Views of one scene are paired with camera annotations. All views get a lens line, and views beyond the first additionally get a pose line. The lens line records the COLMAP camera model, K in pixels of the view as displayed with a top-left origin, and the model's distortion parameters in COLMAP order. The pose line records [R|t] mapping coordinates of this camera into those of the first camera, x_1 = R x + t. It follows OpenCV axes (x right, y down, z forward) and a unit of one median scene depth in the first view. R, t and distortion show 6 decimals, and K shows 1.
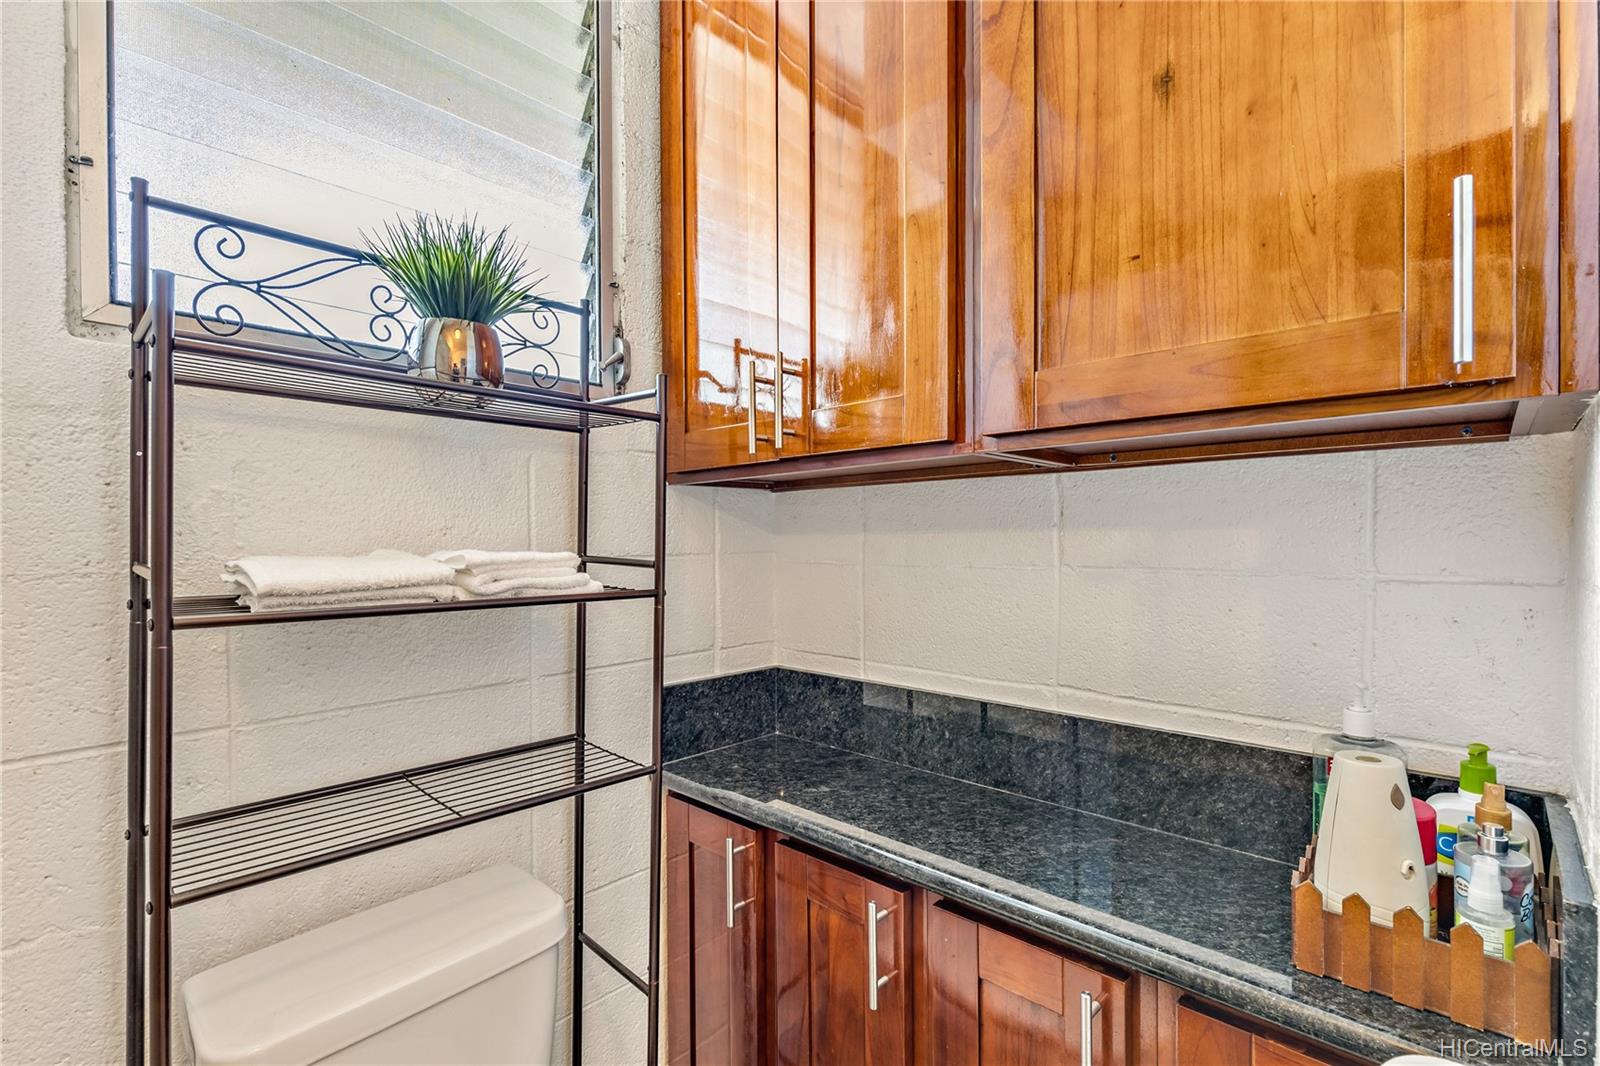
lens RADIAL K [[714.8, 0, 798.9], [0, 714.8, 540.8], [0, 0, 1]] dist [0.005909, 0.000869]
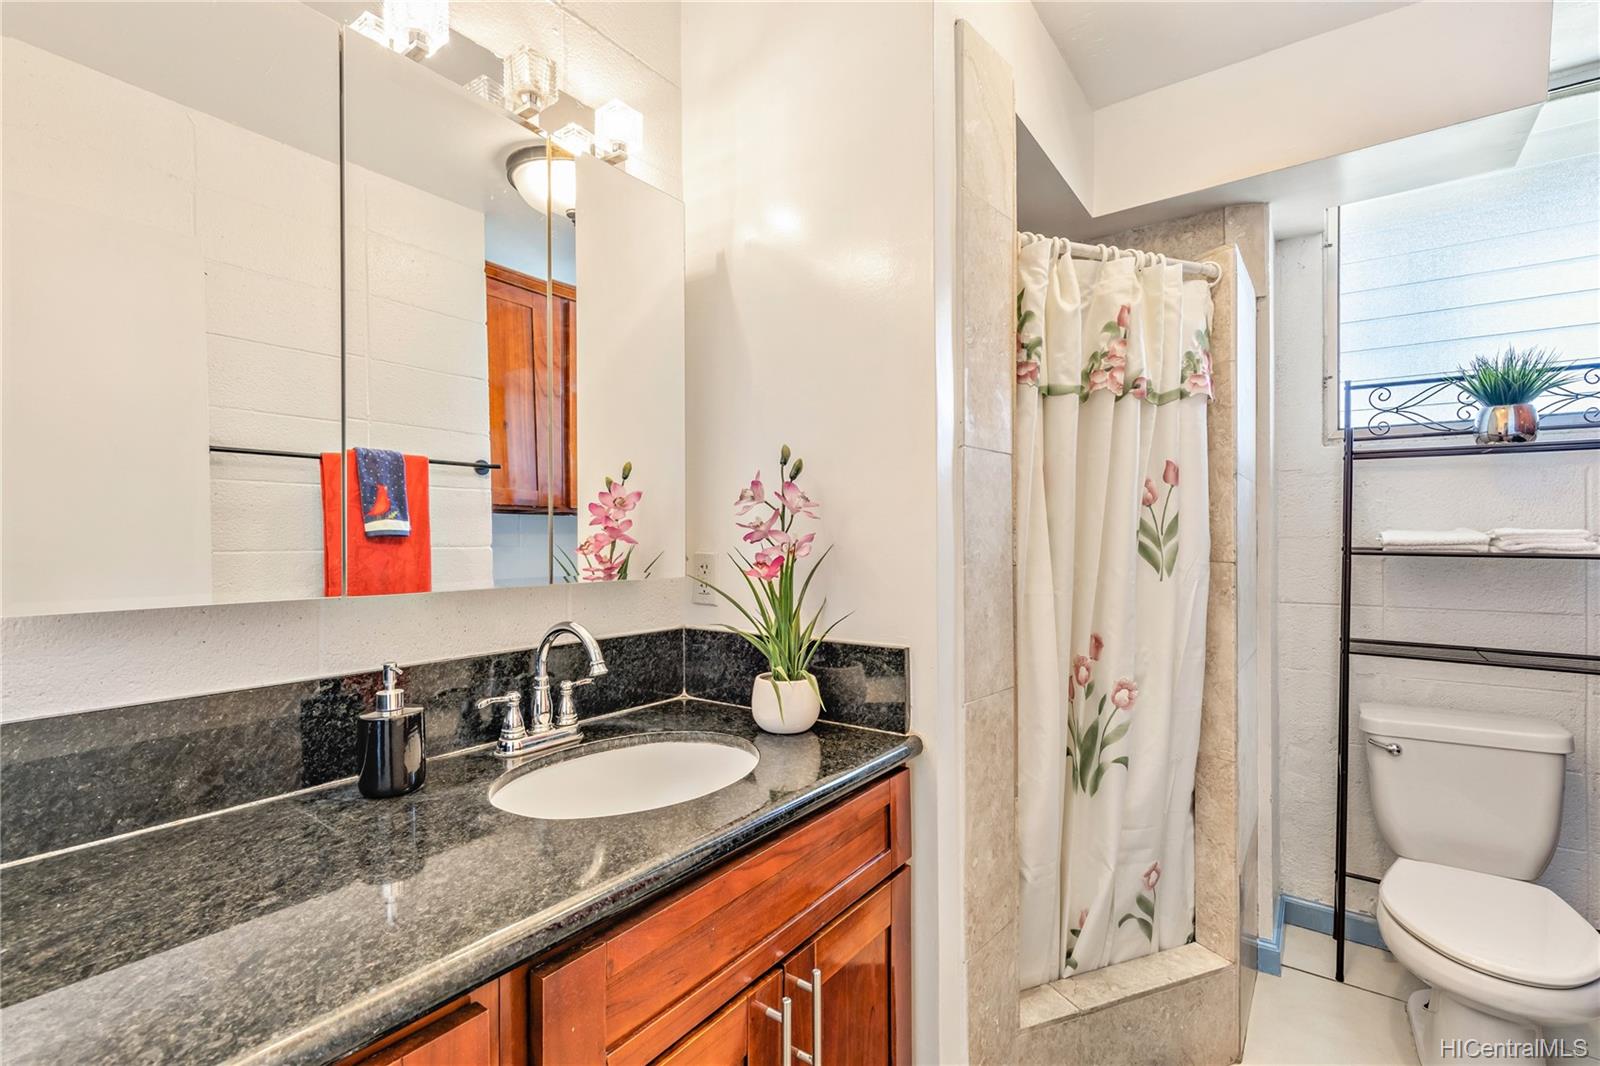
lens RADIAL K [[714.8, 0, 799.1], [0, 714.8, 541.1], [0, 0, 1]] dist [0.005909, 0.000869]
pose [[0.132412, 0.012871, -0.991111, 1.242323], [0.002693, 0.999907, 0.013345, 0.018543], [0.991191, -0.004436, 0.132365, -1.159400]]
